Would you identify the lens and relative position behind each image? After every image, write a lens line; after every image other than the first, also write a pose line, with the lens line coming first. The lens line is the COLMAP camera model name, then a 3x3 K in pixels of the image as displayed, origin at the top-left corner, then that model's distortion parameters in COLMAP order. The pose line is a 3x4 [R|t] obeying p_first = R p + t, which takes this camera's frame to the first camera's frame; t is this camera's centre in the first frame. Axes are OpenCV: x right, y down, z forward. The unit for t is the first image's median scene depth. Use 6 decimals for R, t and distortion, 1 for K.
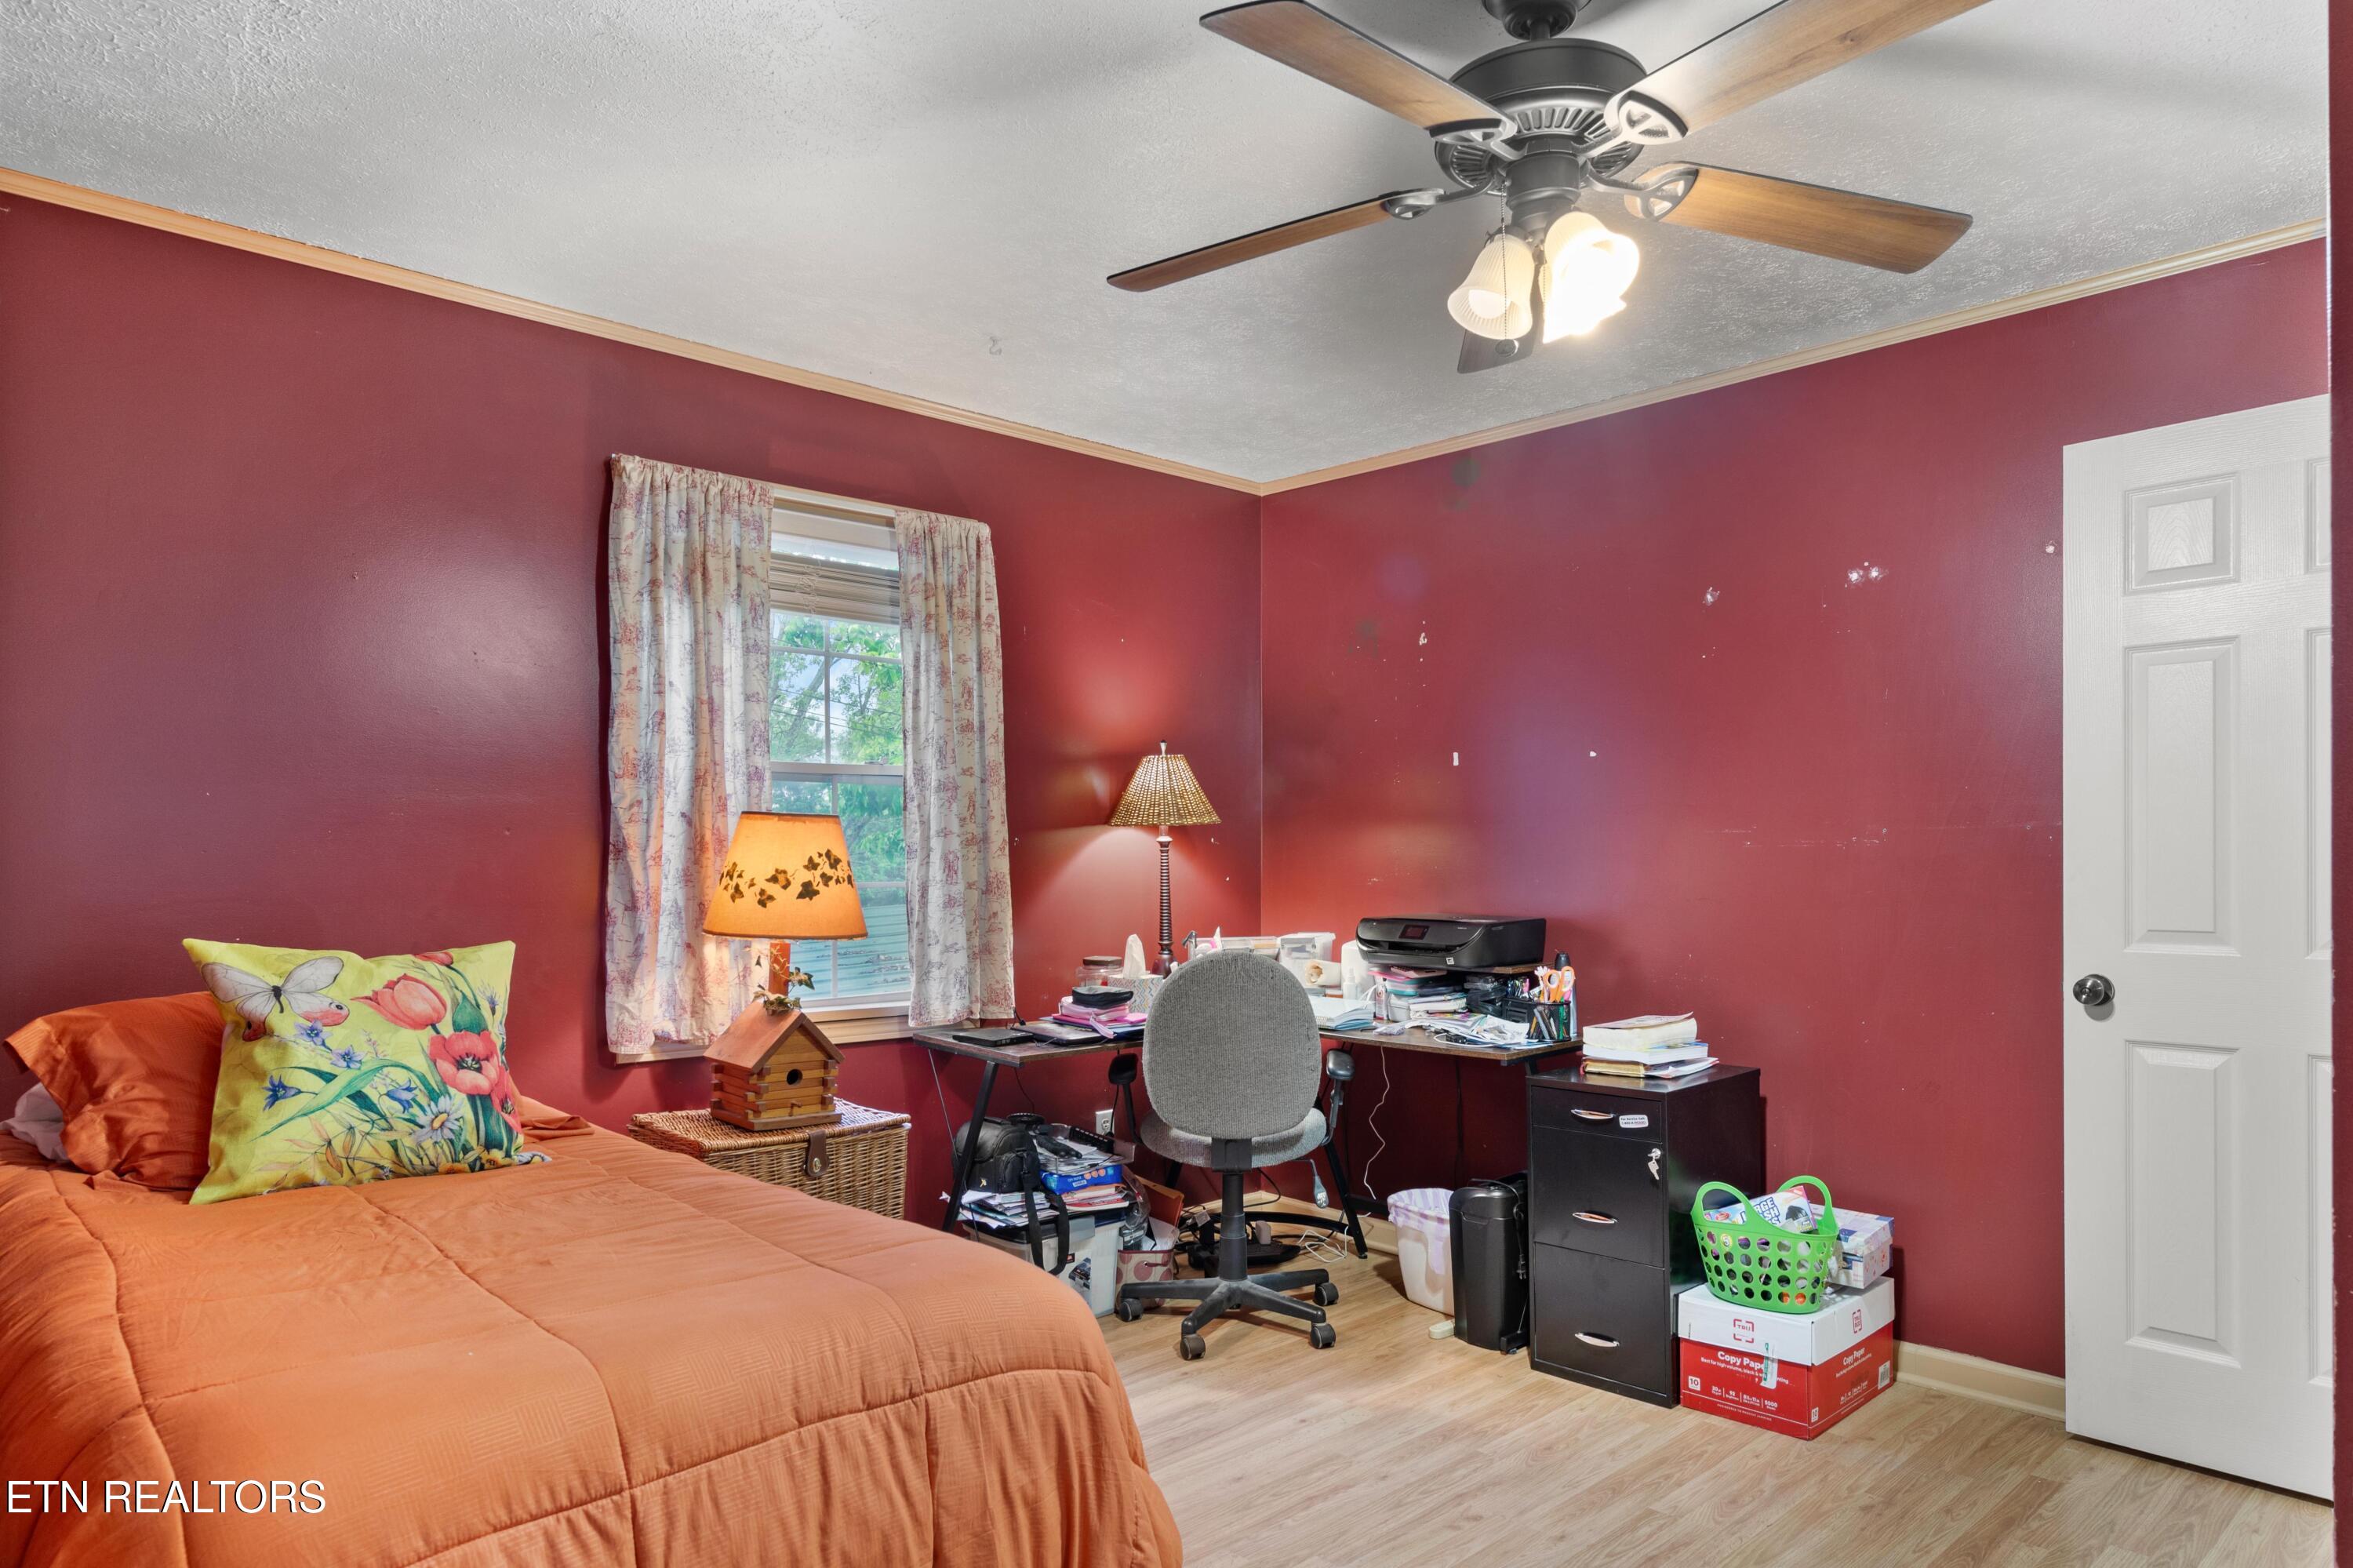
lens RADIAL K [[1421.3, 0, 1222.9], [0, 1421.3, 860.3], [0, 0, 1]] dist [0.004398, 0.000162]
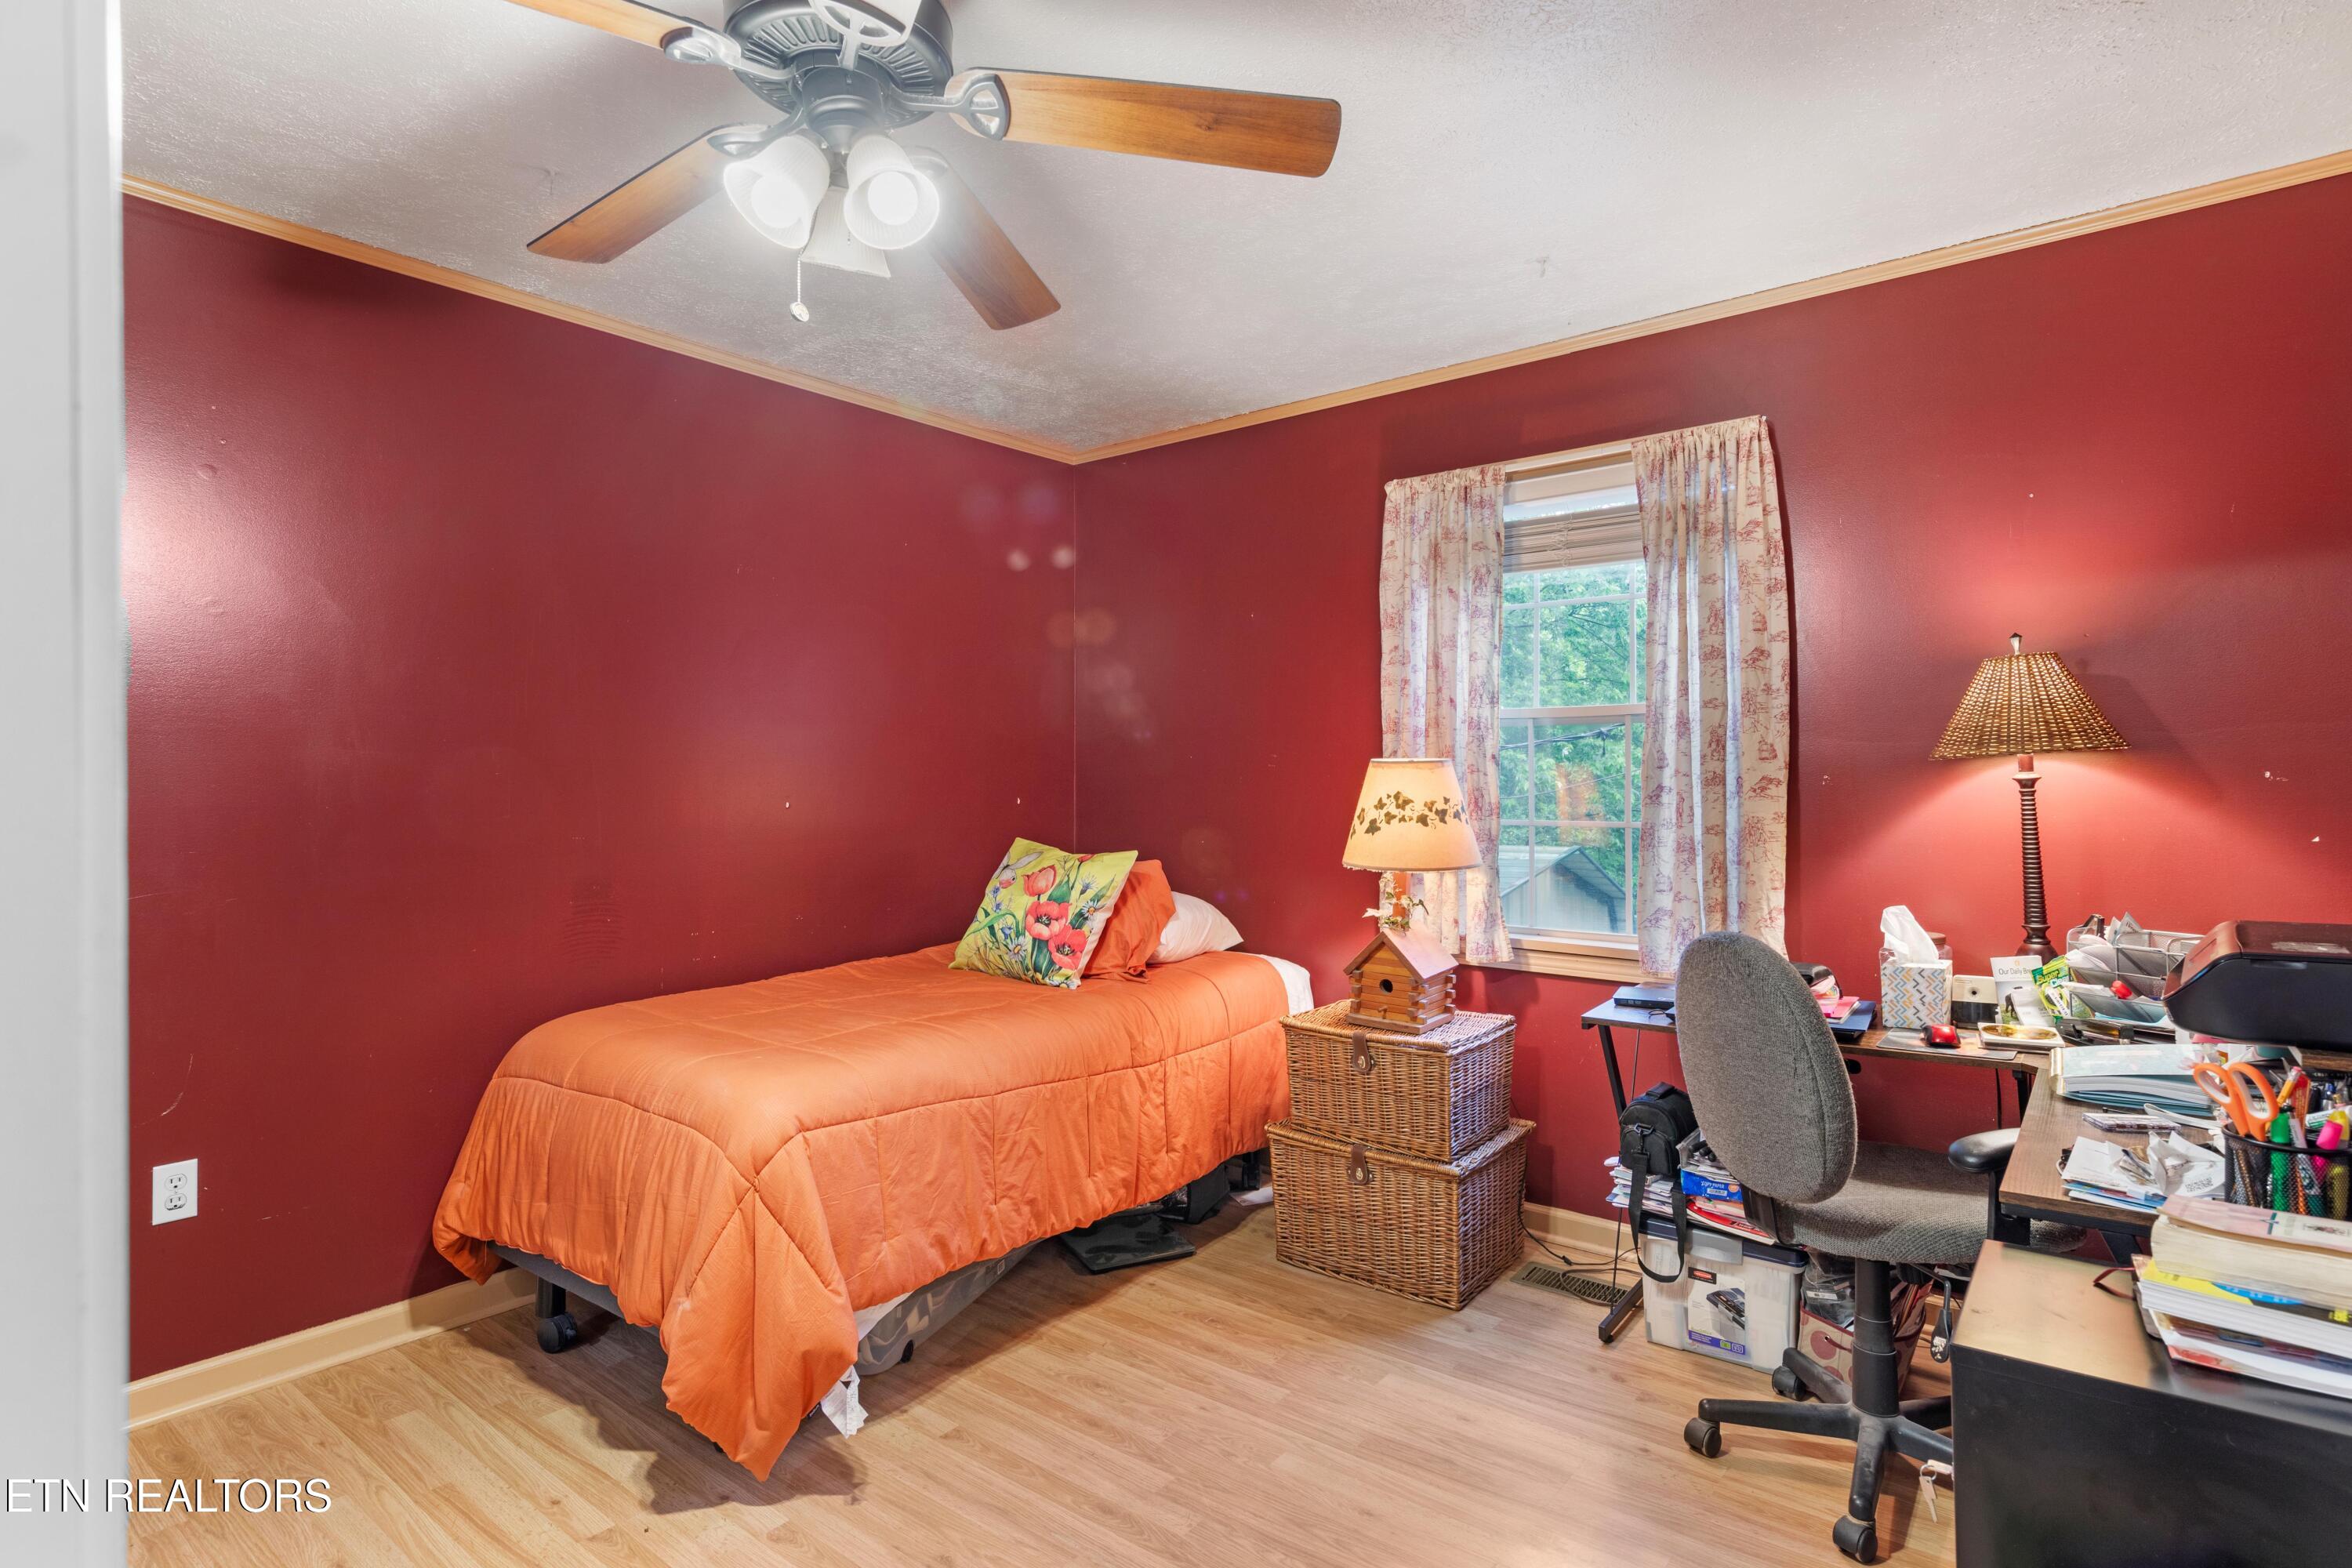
lens RADIAL K [[1189.7, 0, 1176.6], [0, 1189.7, 775.9], [0, 0, 1]] dist [0.012364, -0.005092]
pose [[0.142522, -0.003410, -0.989786, 0.642201], [0.000252, 0.999994, -0.003409, -0.017014], [0.989792, 0.000236, 0.142522, 0.687152]]
